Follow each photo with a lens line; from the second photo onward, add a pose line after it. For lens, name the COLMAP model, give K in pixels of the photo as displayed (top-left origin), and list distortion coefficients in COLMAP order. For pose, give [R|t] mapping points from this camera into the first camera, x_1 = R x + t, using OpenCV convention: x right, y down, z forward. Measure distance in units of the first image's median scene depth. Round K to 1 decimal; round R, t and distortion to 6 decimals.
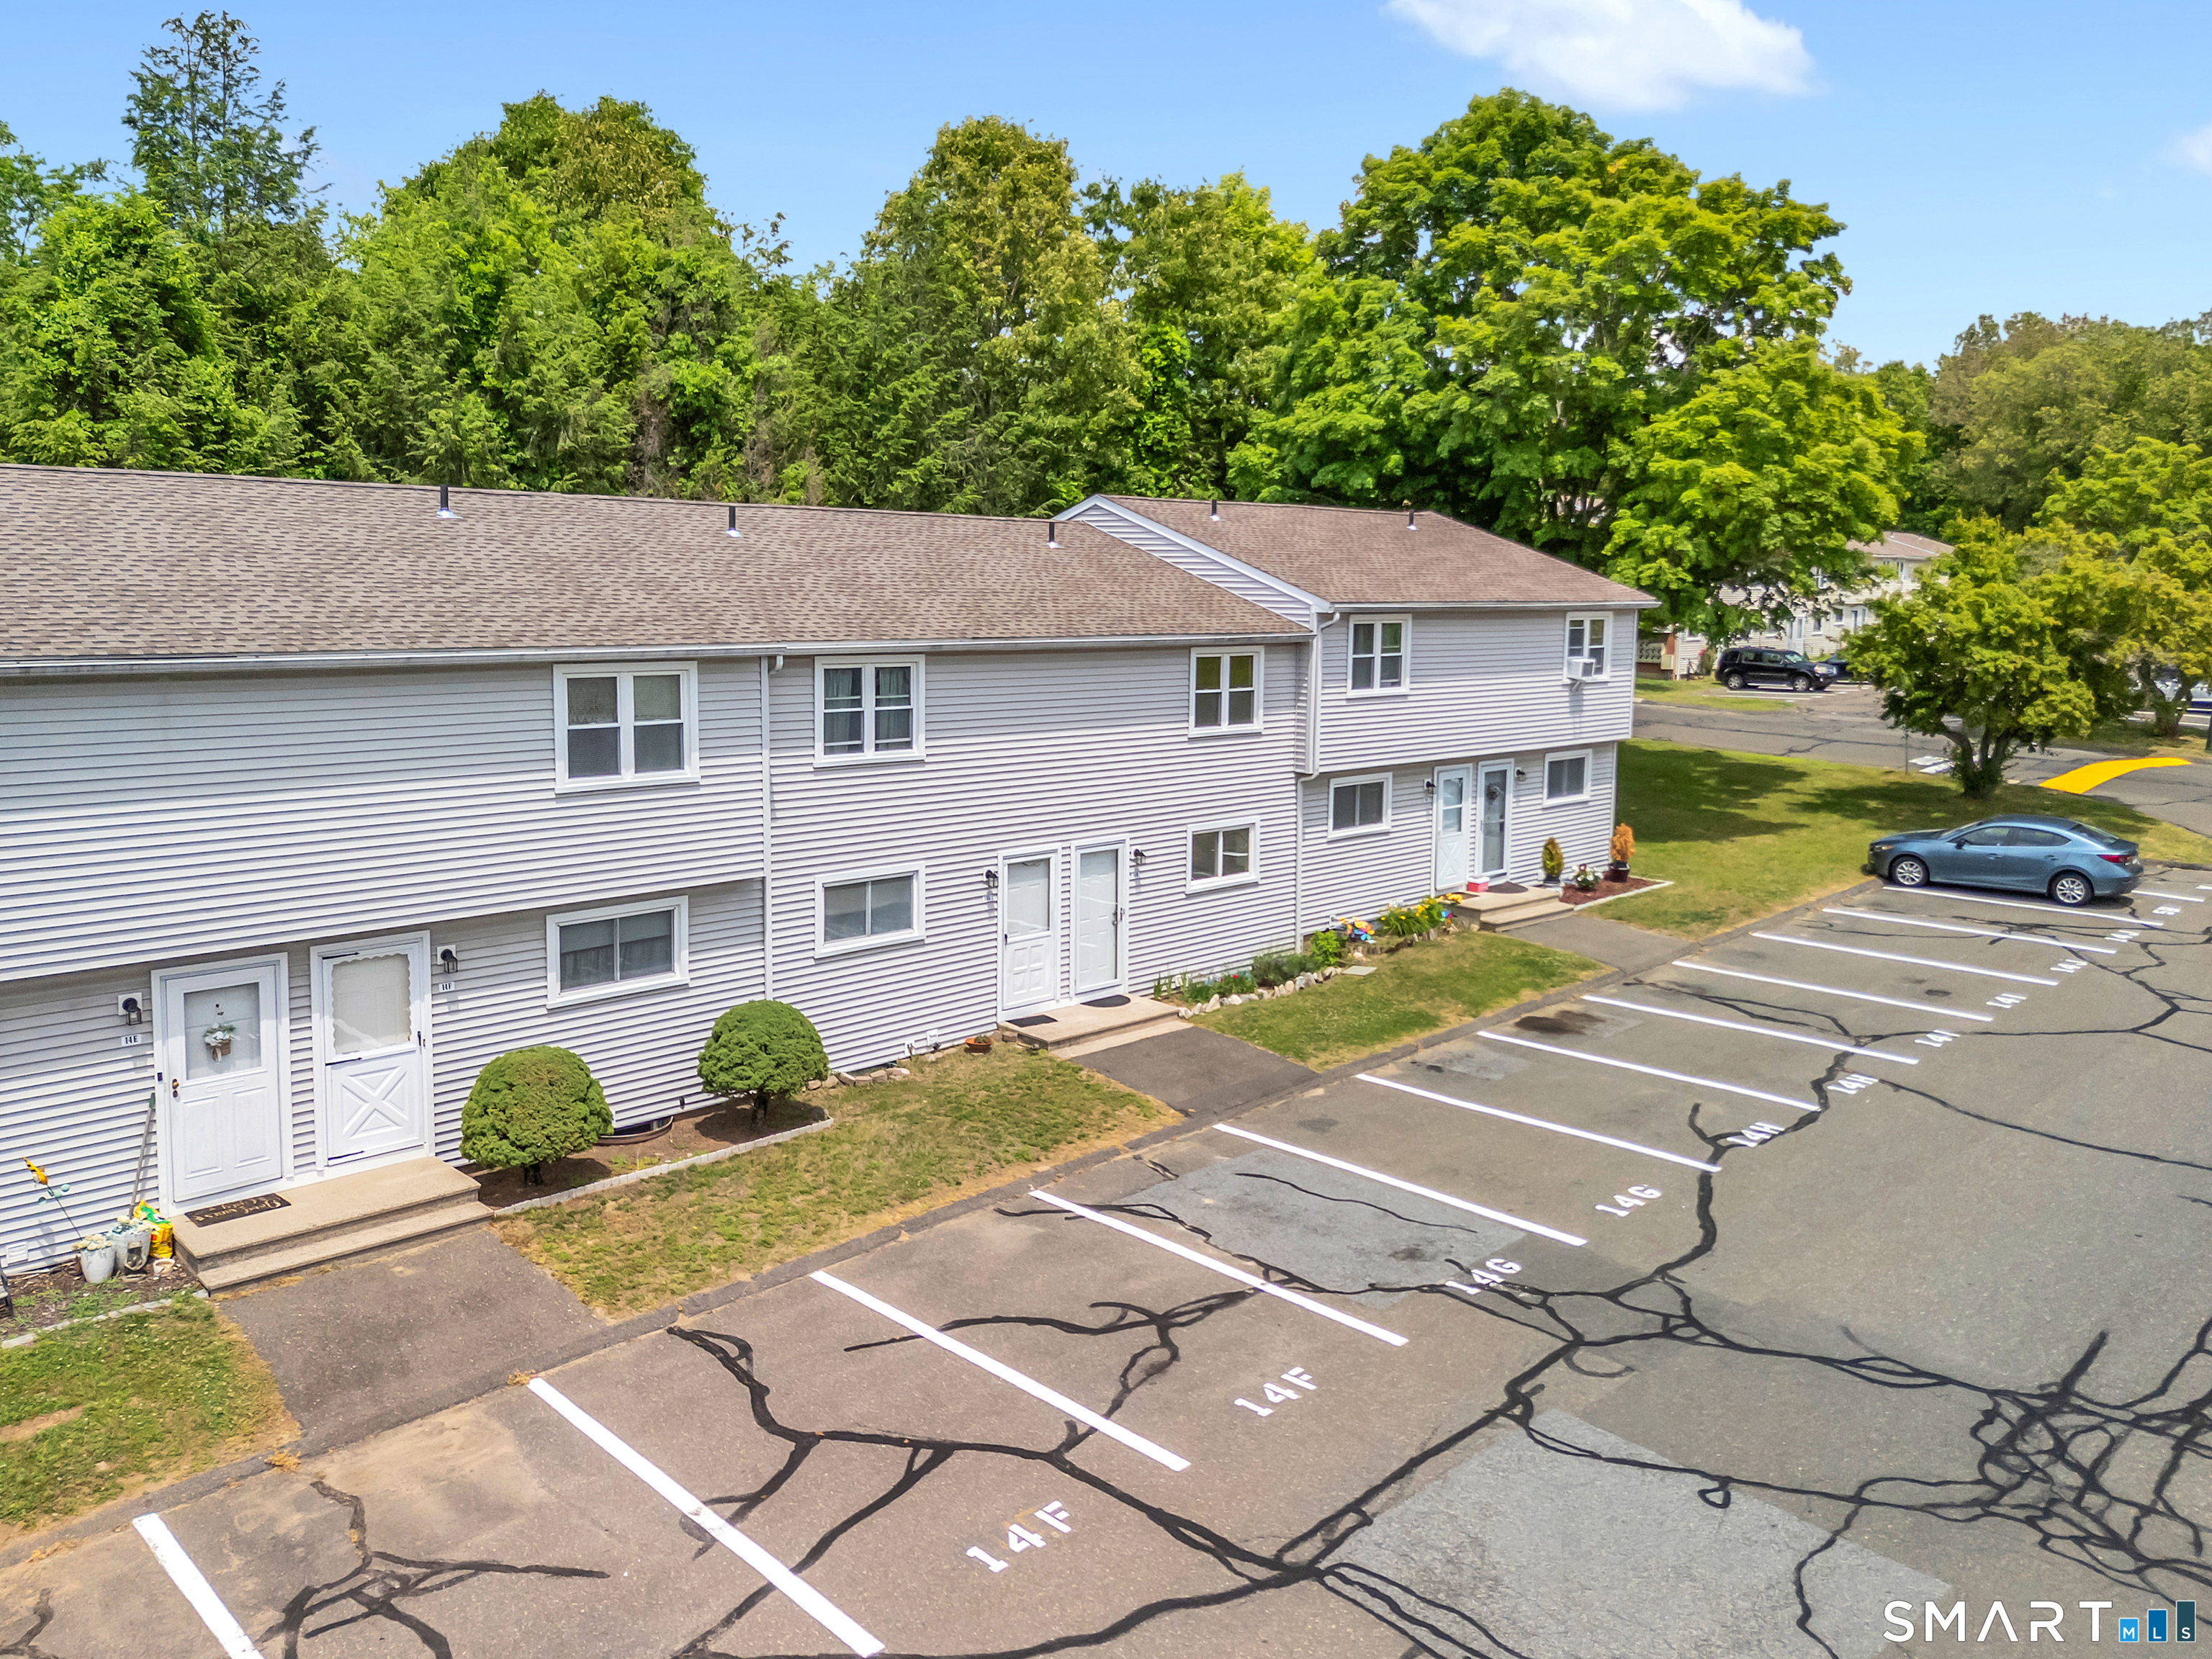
lens RADIAL K [[1628.5, 0, 1061.5], [0, 1628.5, 776.3], [0, 0, 1]] dist [0.058586, -0.027856]
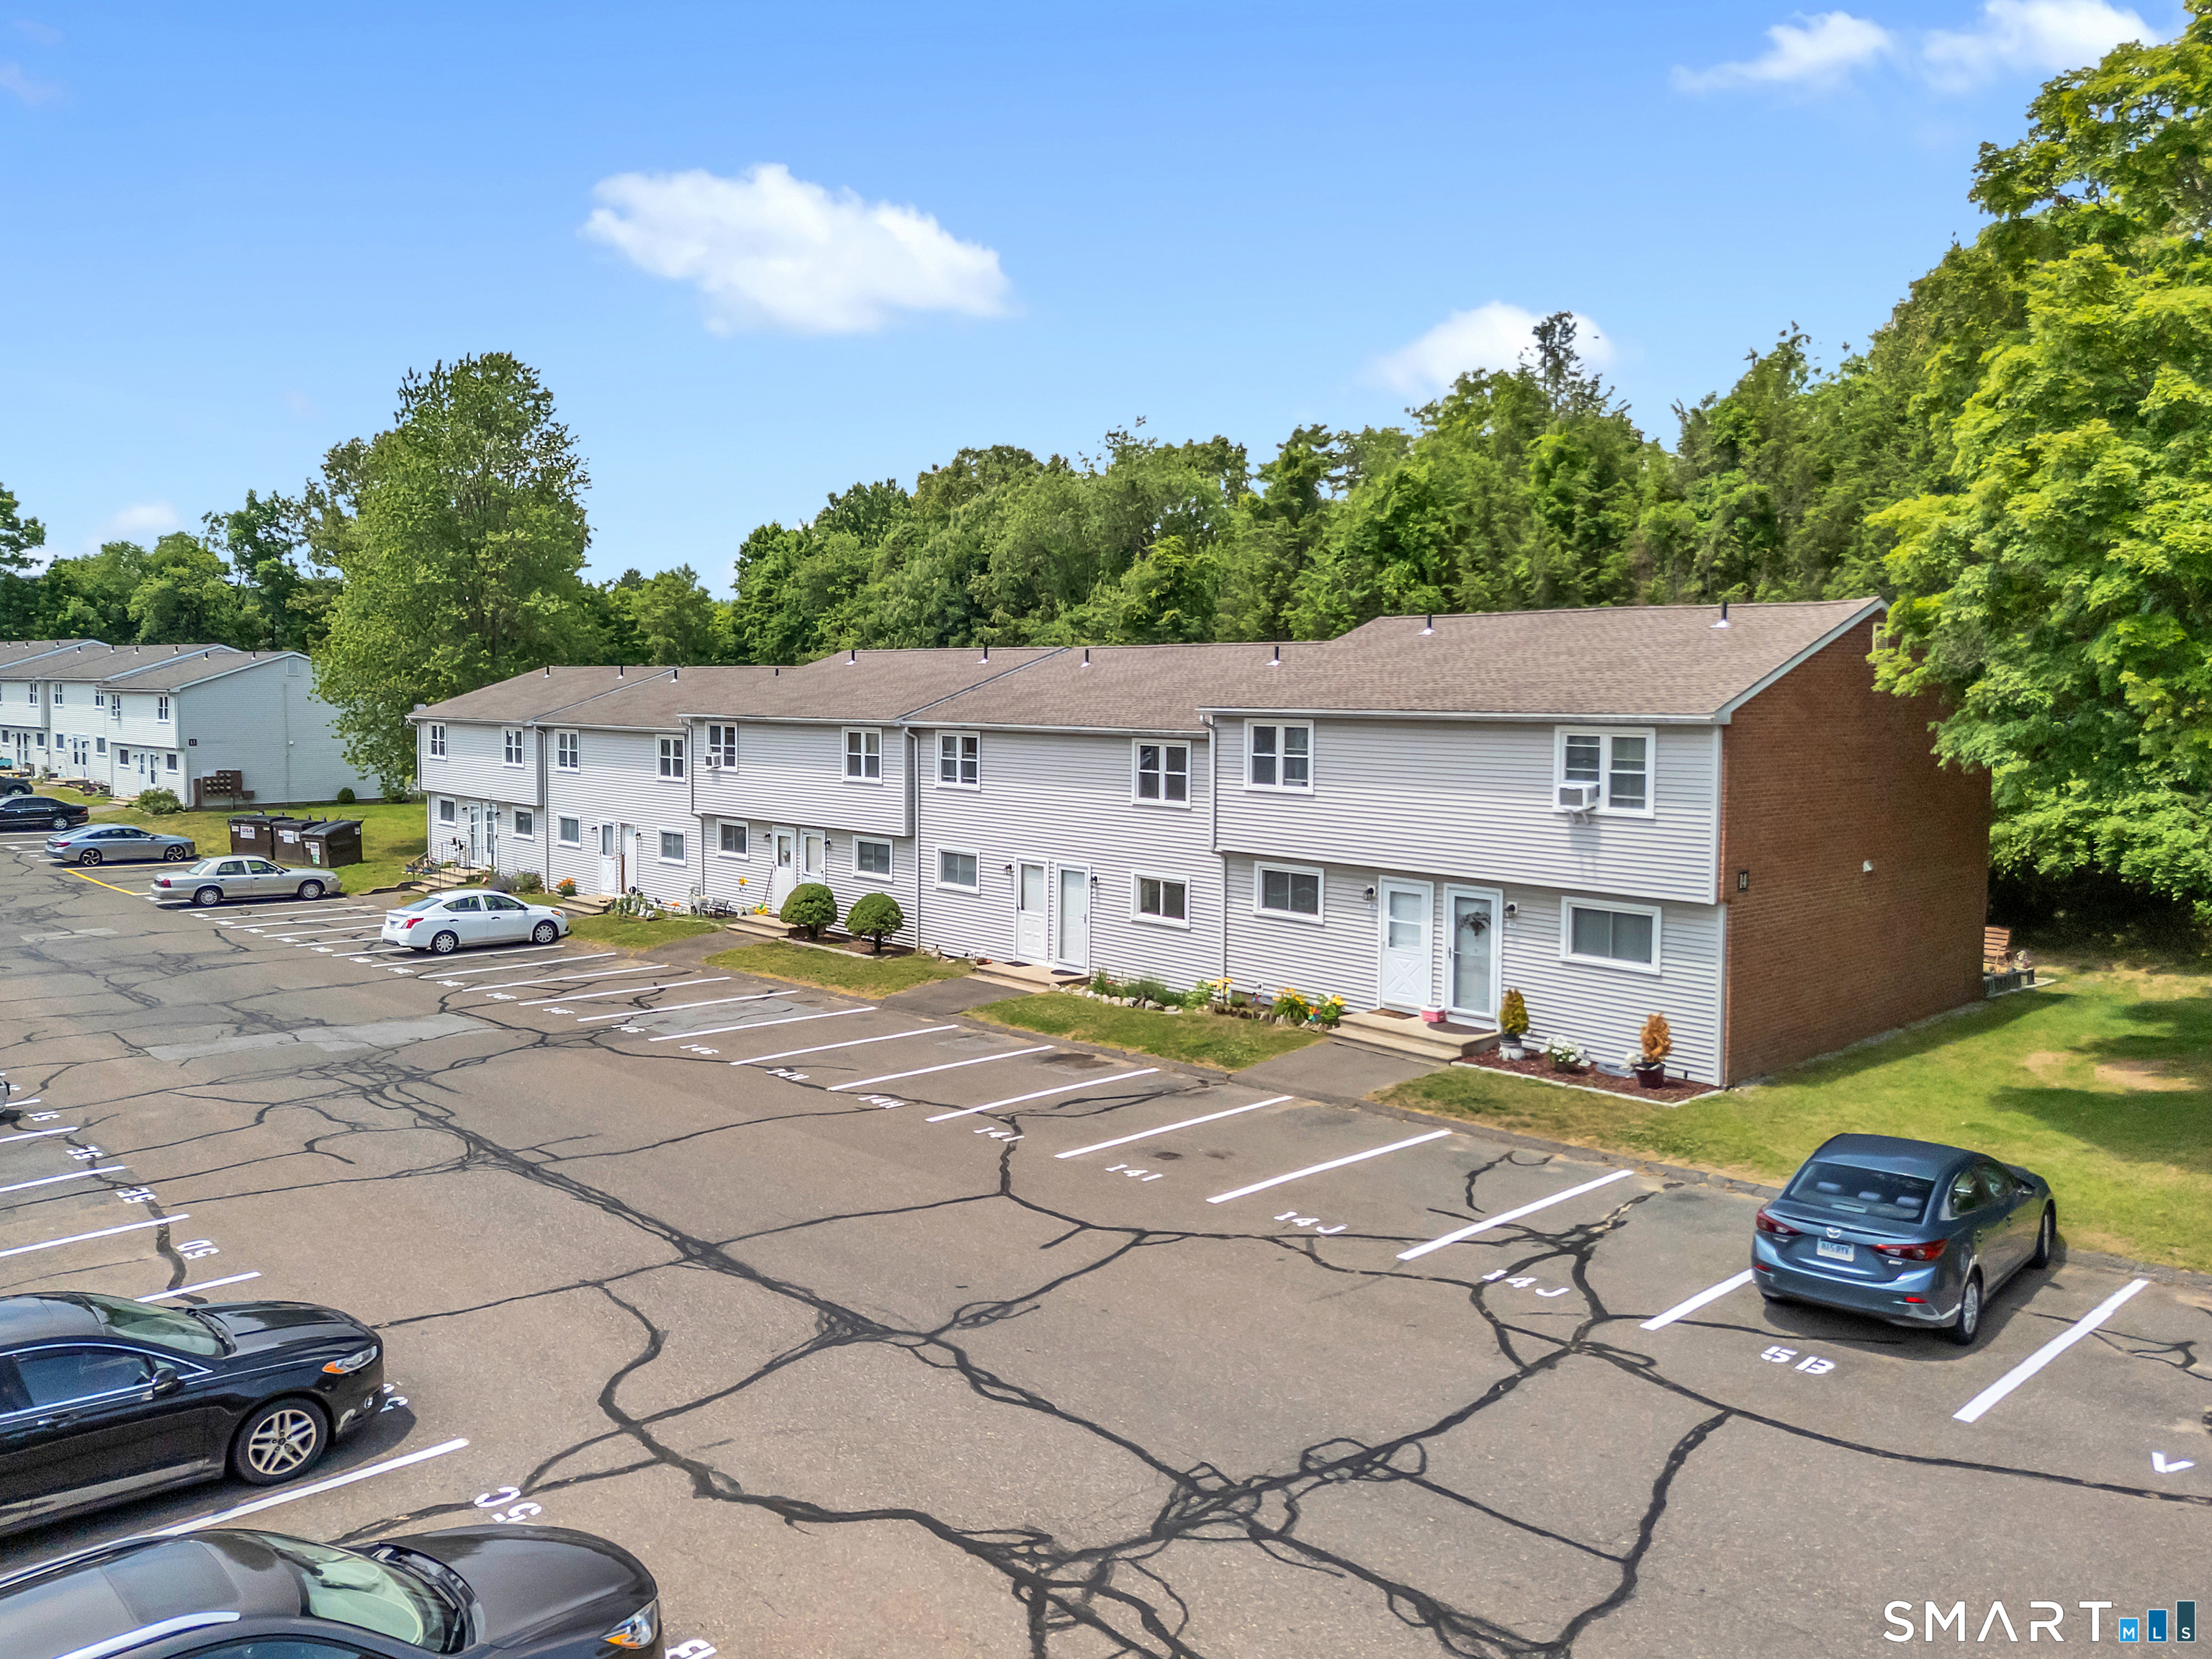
lens RADIAL K [[1628.5, 0, 1105.9], [0, 1628.5, 819.6], [0, 0, 1]] dist [0.058586, -0.027856]
pose [[-0.004298, 0.076188, -0.997084, 1.294959], [-0.119636, 0.989893, 0.076154, -0.100849], [0.992808, 0.119615, 0.004860, 0.881134]]
